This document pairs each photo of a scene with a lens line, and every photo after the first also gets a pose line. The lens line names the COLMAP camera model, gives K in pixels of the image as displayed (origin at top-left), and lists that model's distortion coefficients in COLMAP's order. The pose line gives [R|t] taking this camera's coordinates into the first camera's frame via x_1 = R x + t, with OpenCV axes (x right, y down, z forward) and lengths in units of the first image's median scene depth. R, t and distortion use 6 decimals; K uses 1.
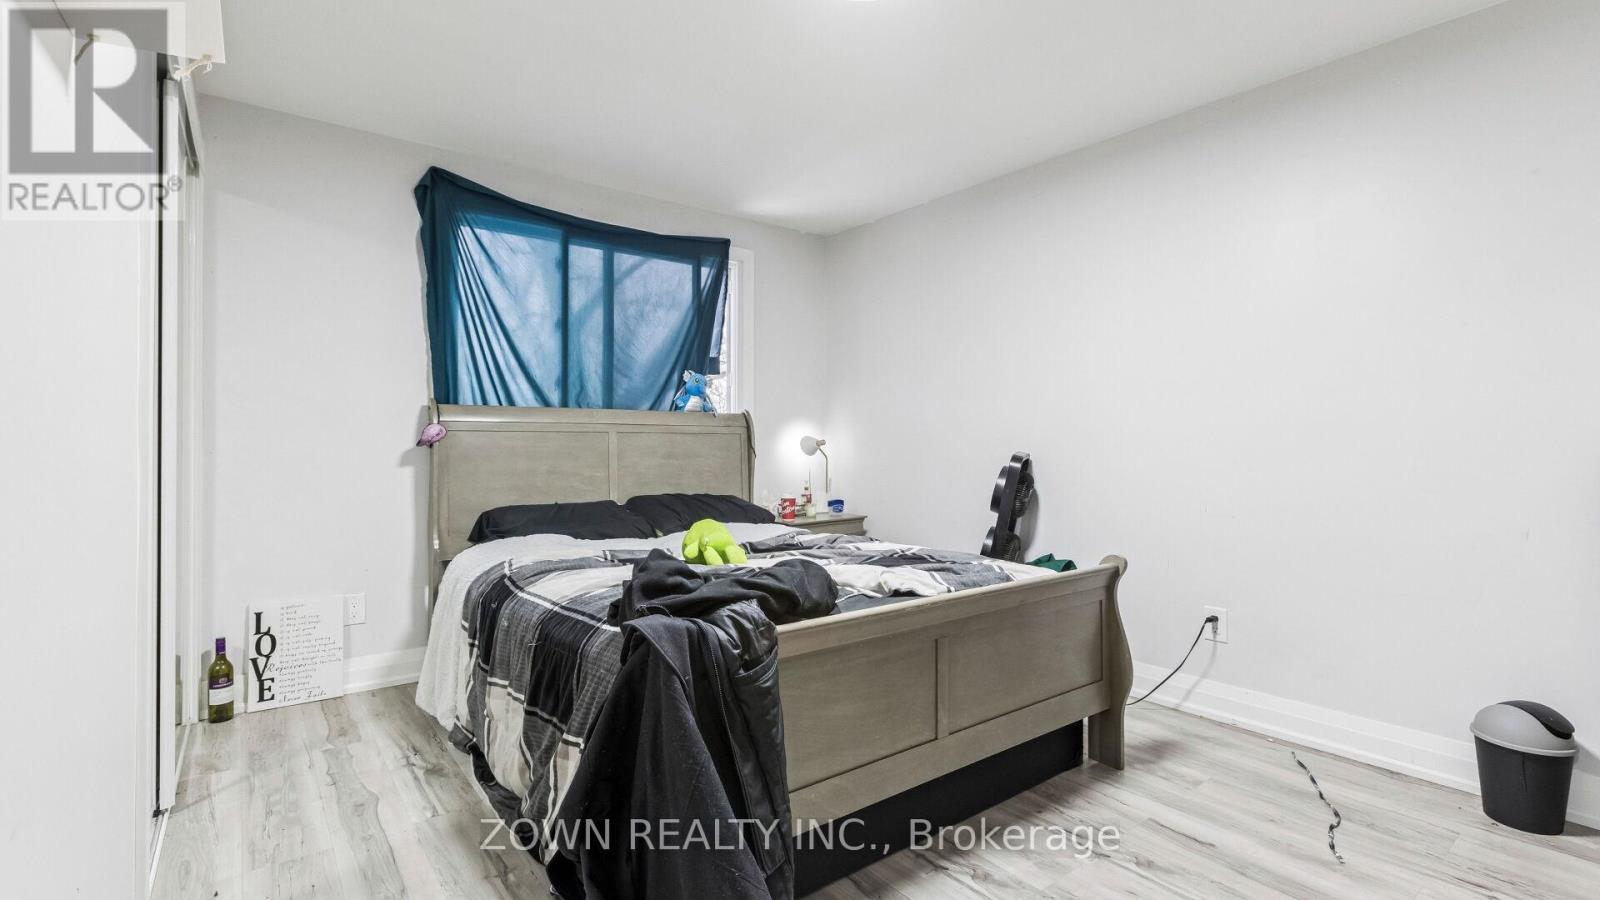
lens RADIAL K [[726.0, 0, 805.6], [0, 726.0, 440.8], [0, 0, 1]] dist [-0.000207, -0.000045]
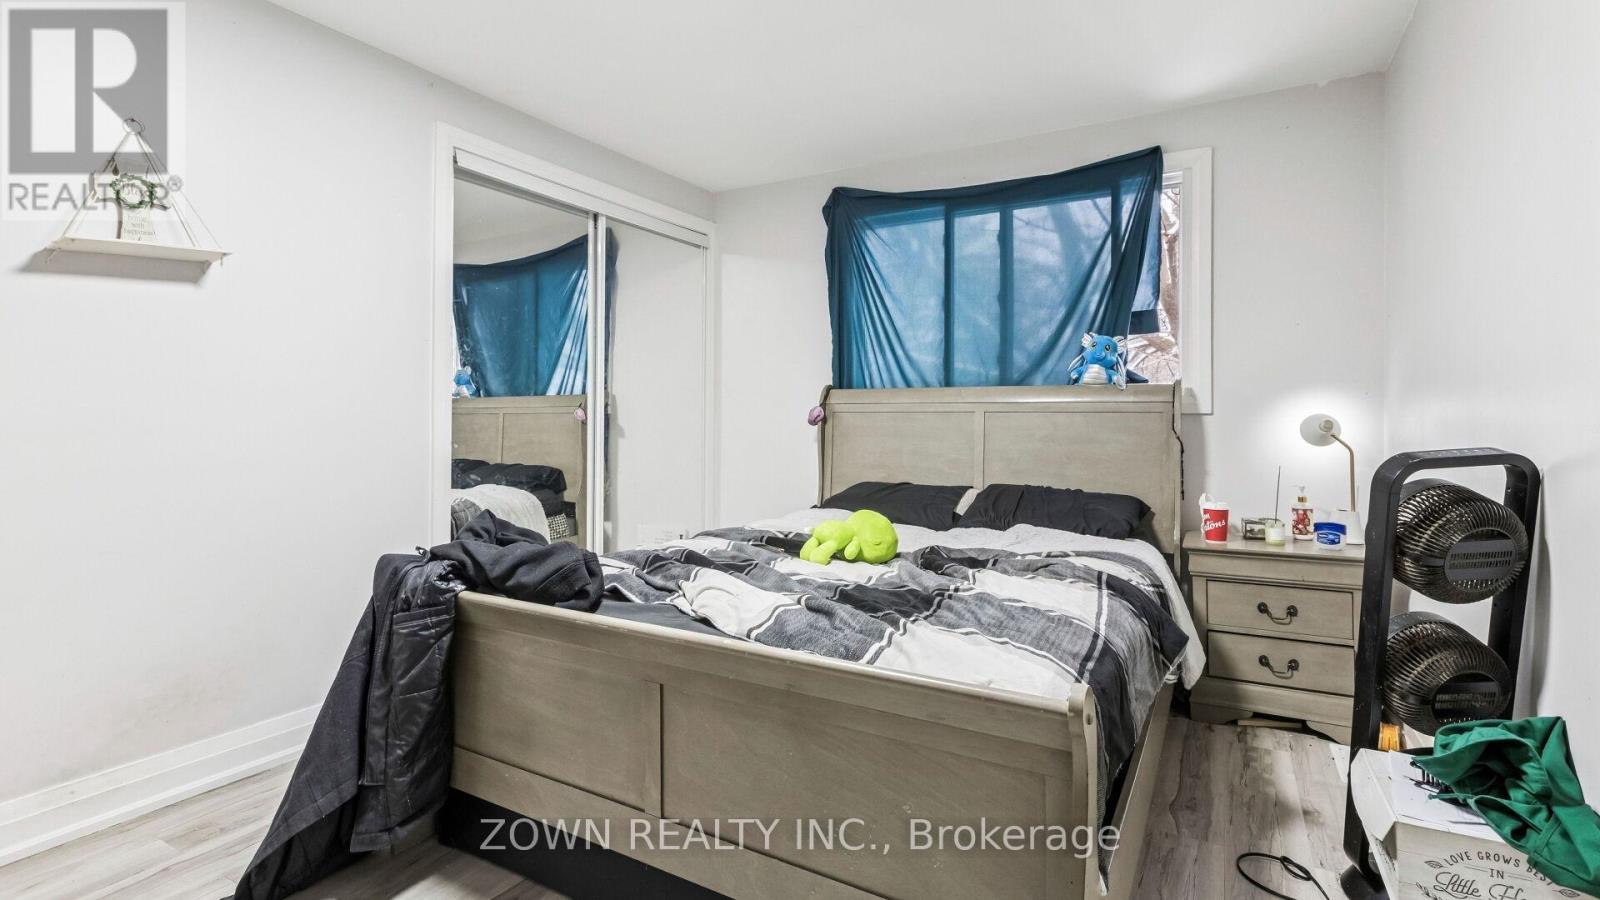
lens RADIAL K [[732.7, 0, 801.7], [0, 732.7, 413.1], [0, 0, 1]] dist [0.000717, 0.000059]
pose [[0.381156, -0.003741, -0.924503, 0.499651], [0.000477, 0.999992, -0.003850, -0.006870], [0.924511, 0.001027, 0.381155, 0.439850]]
